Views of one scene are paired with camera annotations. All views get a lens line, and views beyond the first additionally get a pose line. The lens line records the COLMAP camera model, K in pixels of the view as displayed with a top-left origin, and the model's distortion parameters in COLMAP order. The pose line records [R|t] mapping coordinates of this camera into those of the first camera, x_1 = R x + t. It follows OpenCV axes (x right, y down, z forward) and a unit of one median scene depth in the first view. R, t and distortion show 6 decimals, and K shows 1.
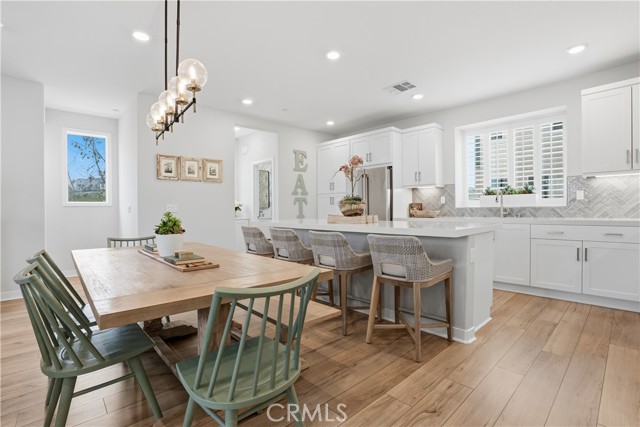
lens RADIAL K [[301.0, 0, 325.9], [0, 301.0, 208.5], [0, 0, 1]] dist [-0.045764, 0.001215]
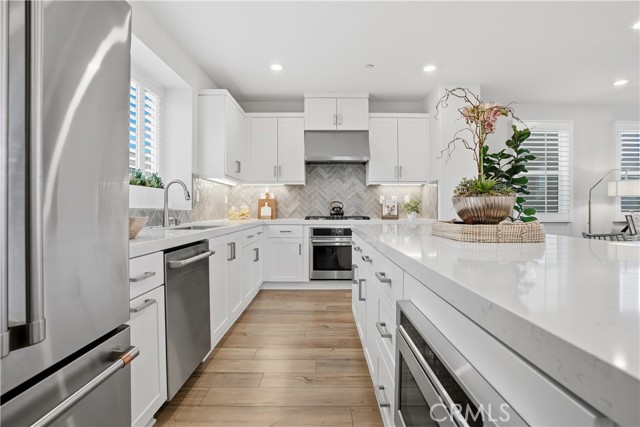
lens RADIAL K [[318.2, 0, 320.2], [0, 318.2, 210.2], [0, 0, 1]] dist [-0.089718, 0.039835]
pose [[-0.724455, 0.008752, 0.689267, -0.063468], [0.006411, 0.999962, -0.005959, 0.004857], [-0.689293, 0.000102, -0.724483, 1.334509]]
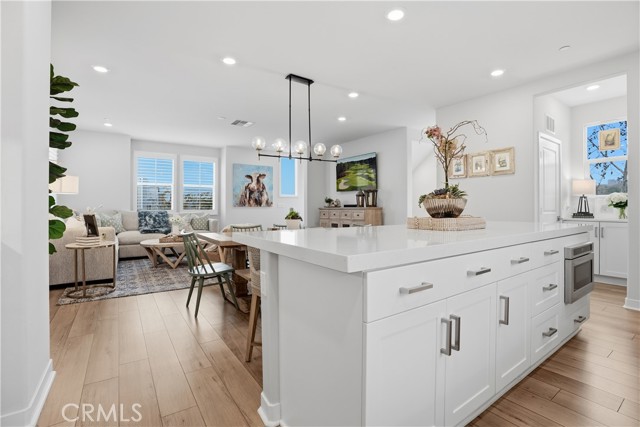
lens RADIAL K [[294.2, 0, 323.0], [0, 294.2, 207.0], [0, 0, 1]] dist [-0.043919, 0.000499]
pose [[-0.148566, 0.008365, -0.988867, 0.643565], [0.005490, 0.999956, 0.007634, -0.003424], [0.988887, -0.004295, -0.148605, 0.727162]]
